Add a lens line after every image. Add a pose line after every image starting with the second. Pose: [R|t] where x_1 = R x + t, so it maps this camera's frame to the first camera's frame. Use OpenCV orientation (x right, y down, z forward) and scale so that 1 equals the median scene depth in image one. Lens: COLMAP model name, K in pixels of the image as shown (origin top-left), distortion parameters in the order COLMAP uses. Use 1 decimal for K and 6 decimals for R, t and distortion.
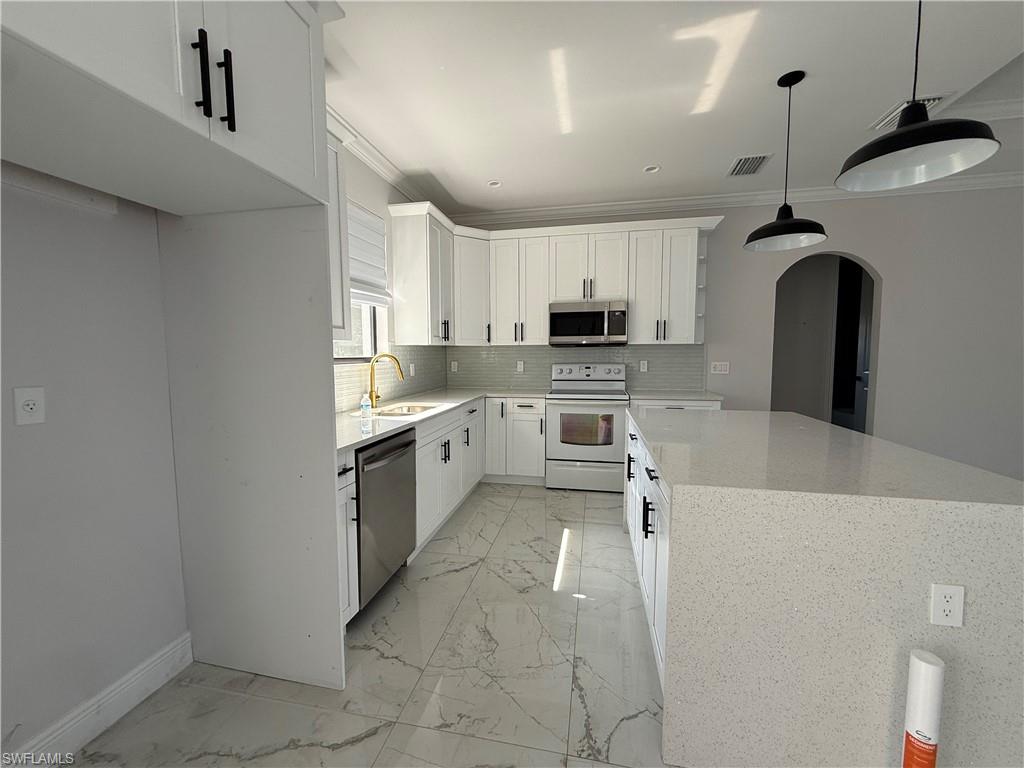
lens RADIAL K [[405.9, 0, 507.7], [0, 405.9, 384.7], [0, 0, 1]] dist [-0.002025, 0.000628]
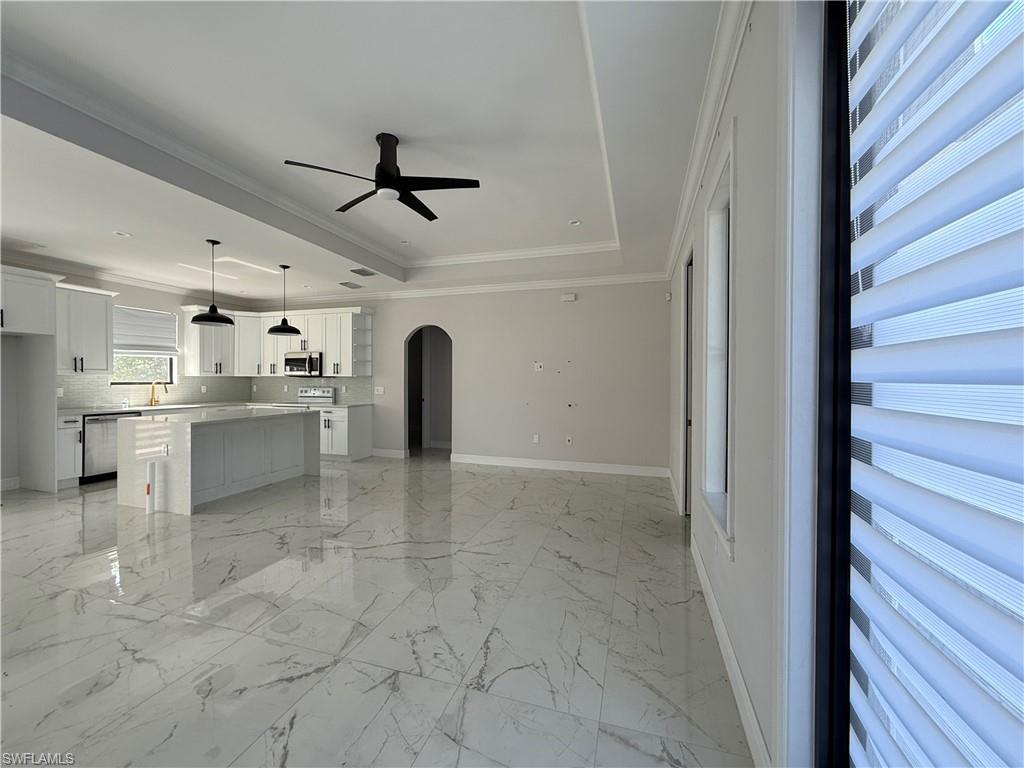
lens RADIAL K [[405.9, 0, 508.1], [0, 405.9, 385.3], [0, 0, 1]] dist [-0.002025, 0.000628]
pose [[0.994910, 0.010314, -0.100242, 1.509975], [-0.016878, 0.997752, -0.064854, 0.047851], [0.099348, 0.066215, 0.992847, -0.794358]]
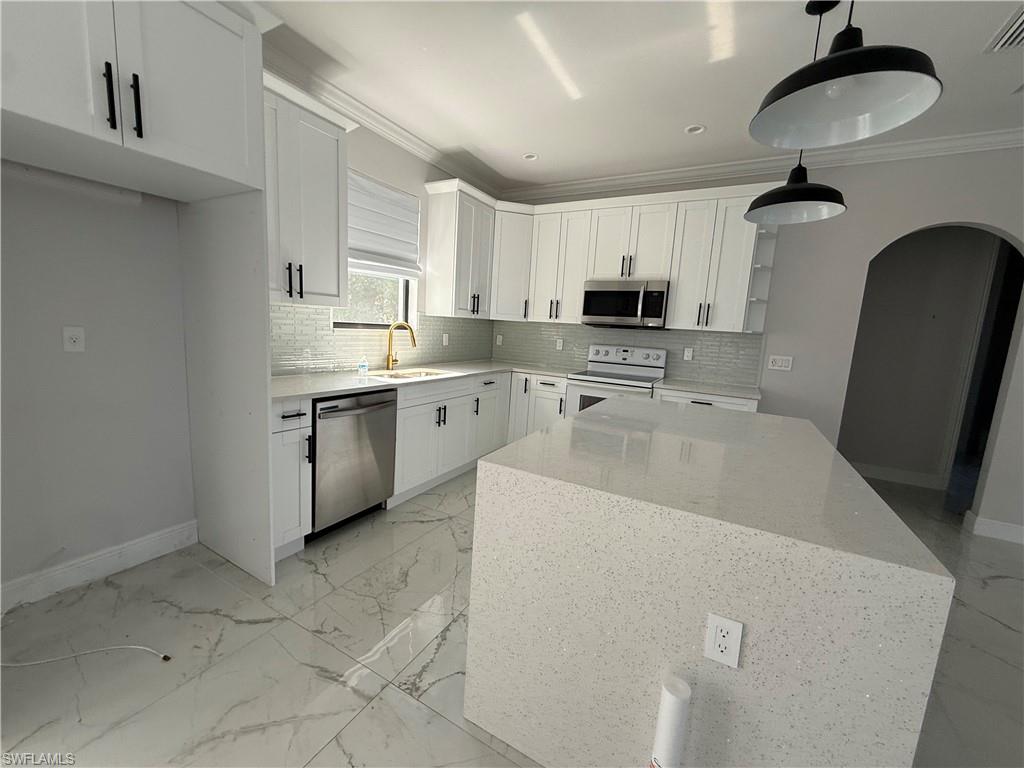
lens RADIAL K [[405.9, 0, 509.7], [0, 405.9, 383.6], [0, 0, 1]] dist [-0.002025, 0.000628]
pose [[0.953379, 0.100782, -0.284451, 0.276940], [-0.085265, 0.994140, 0.066449, -0.007491], [0.289480, -0.039097, 0.956385, 0.018749]]
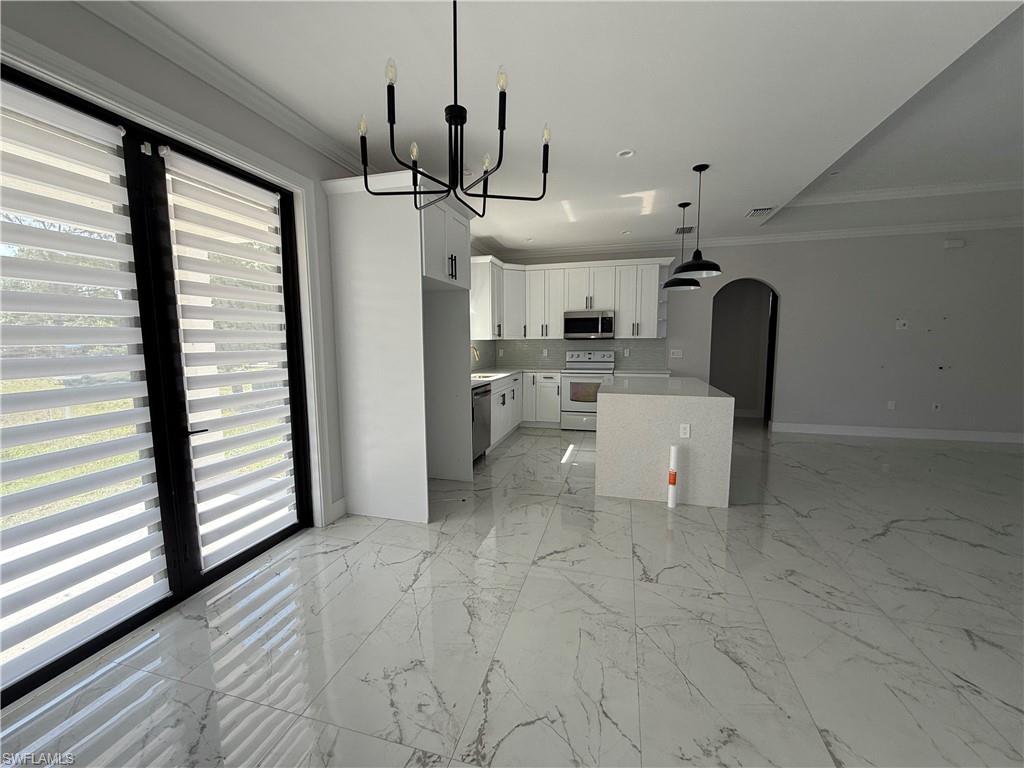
lens RADIAL K [[405.9, 0, 507.5], [0, 405.9, 385.2], [0, 0, 1]] dist [-0.002025, 0.000628]
pose [[0.997960, 0.004446, -0.063690, -0.016421], [-0.002373, 0.999466, 0.032596, 0.035972], [0.063801, -0.032379, 0.997437, -0.692870]]
